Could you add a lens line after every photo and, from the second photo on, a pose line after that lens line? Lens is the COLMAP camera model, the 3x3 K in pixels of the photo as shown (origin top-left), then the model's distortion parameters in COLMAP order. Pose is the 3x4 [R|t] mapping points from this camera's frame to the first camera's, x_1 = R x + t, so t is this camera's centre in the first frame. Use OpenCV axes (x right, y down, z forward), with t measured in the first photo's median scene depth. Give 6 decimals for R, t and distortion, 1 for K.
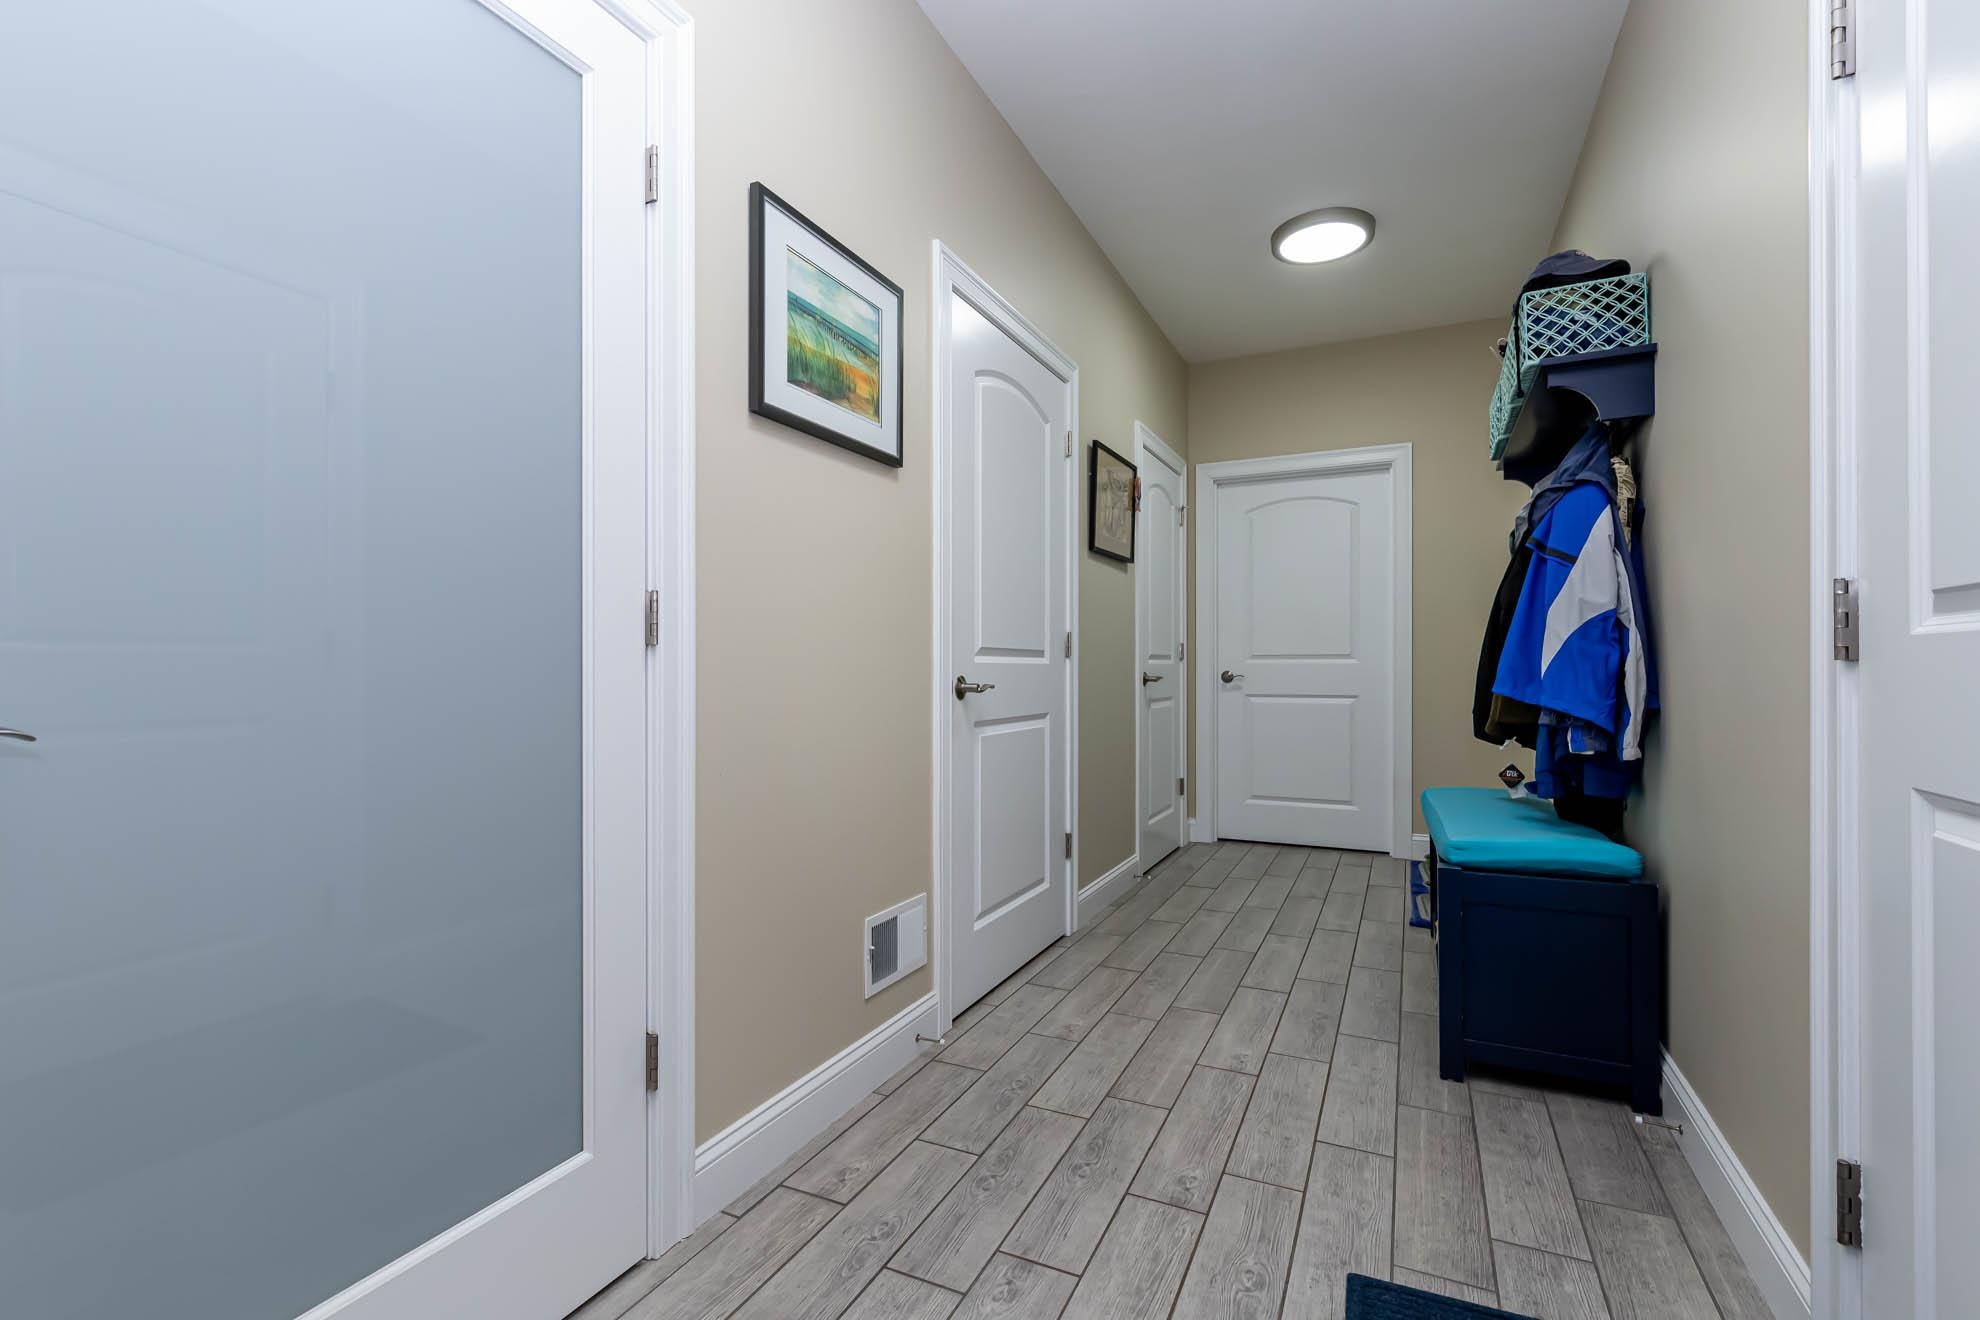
lens RADIAL K [[854.3, 0, 988.5], [0, 854.3, 662.0], [0, 0, 1]] dist [0.000121, -0.000691]
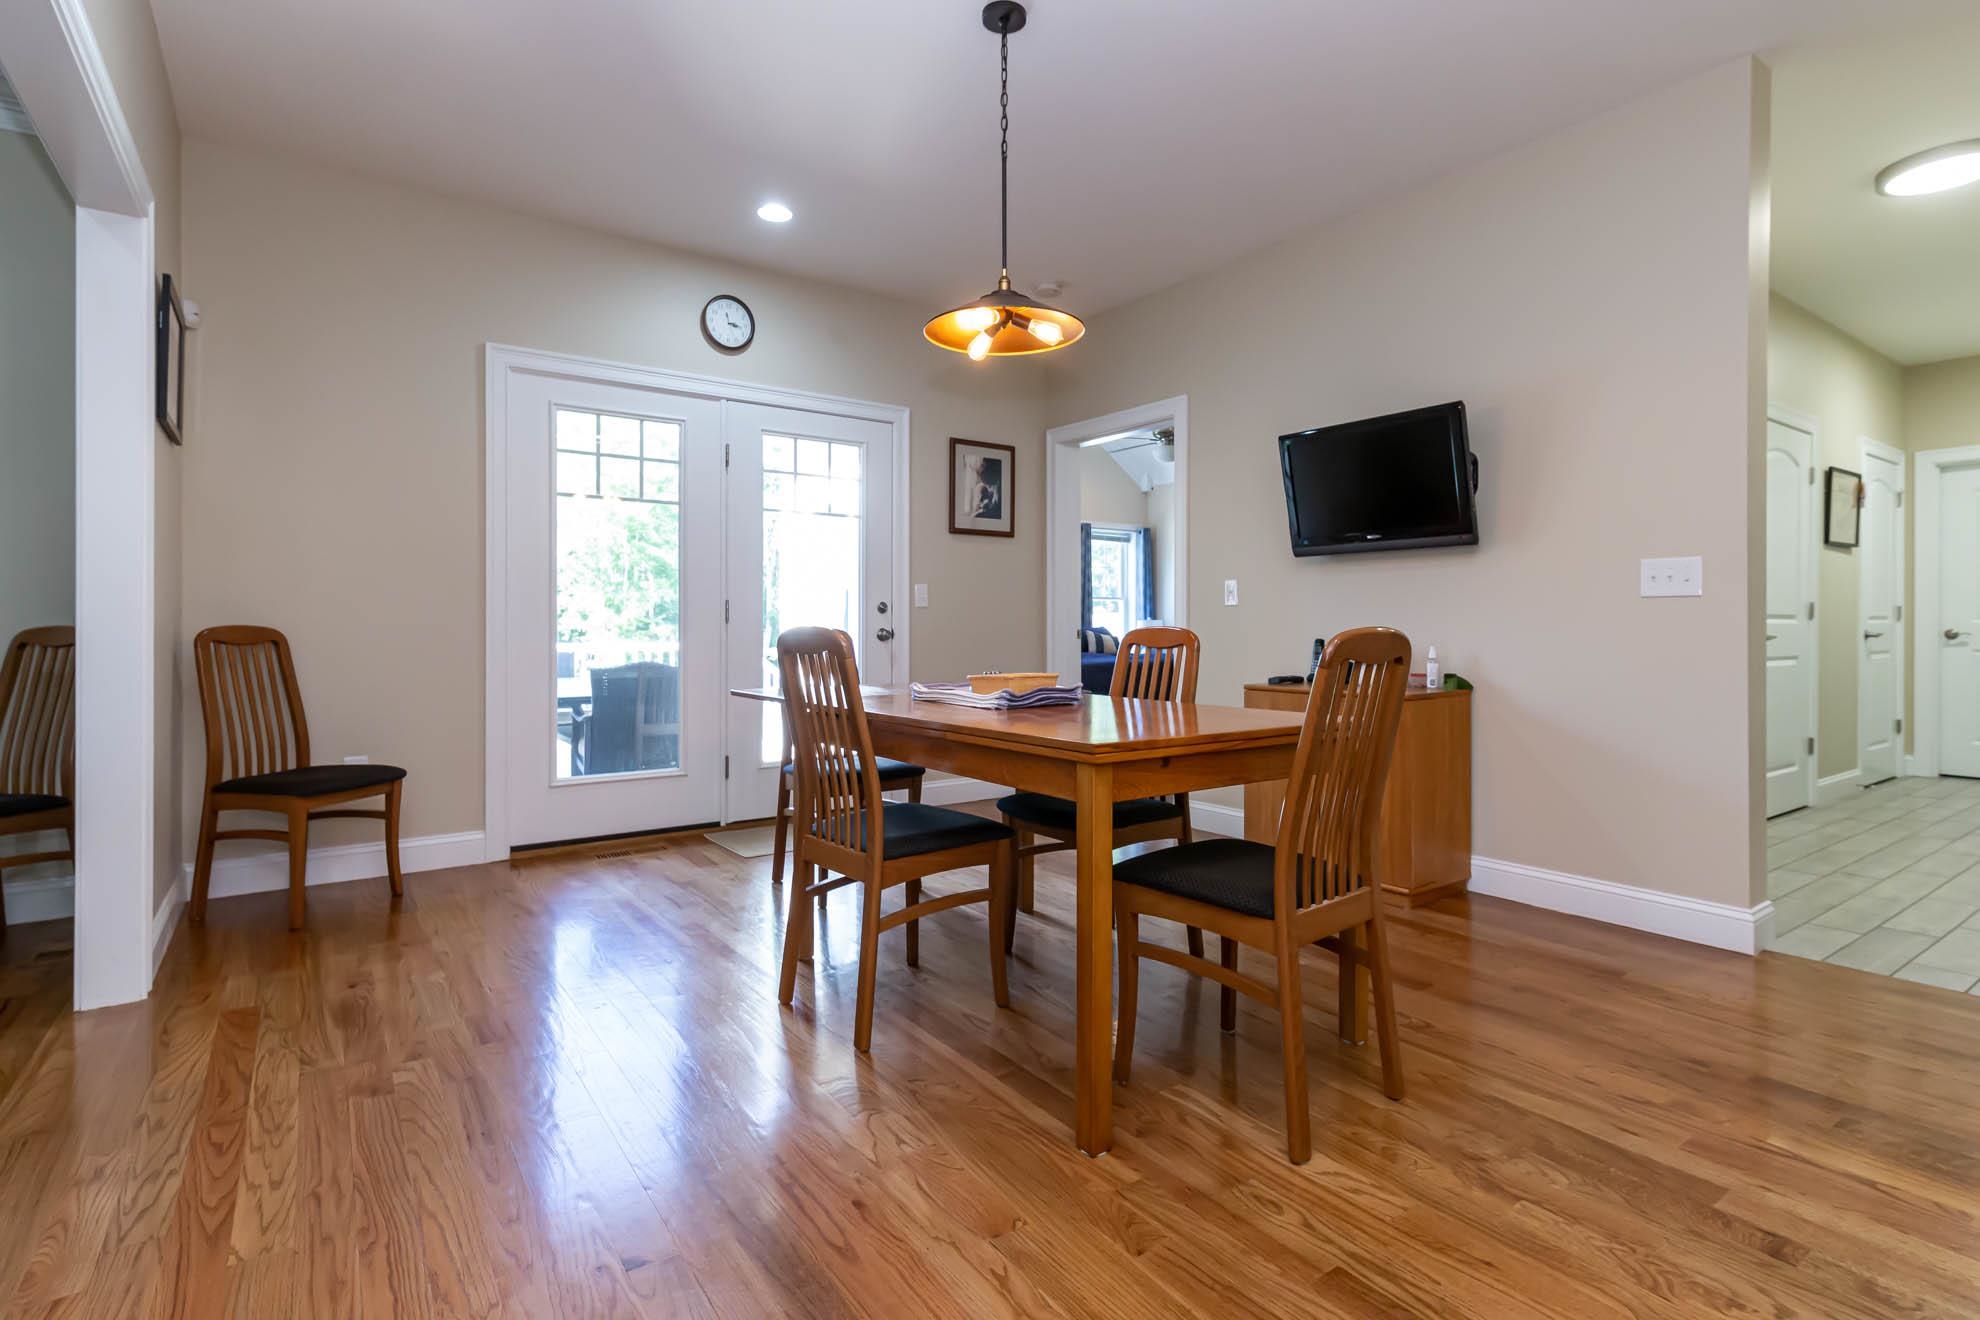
lens RADIAL K [[951.3, 0, 992.3], [0, 951.3, 637.1], [0, 0, 1]] dist [0.001643, 0.000157]
pose [[0.876670, 0.000343, -0.481091, -0.275529], [0.004985, 0.999940, 0.009797, 0.002139], [0.481066, -0.010987, 0.876616, -0.874741]]
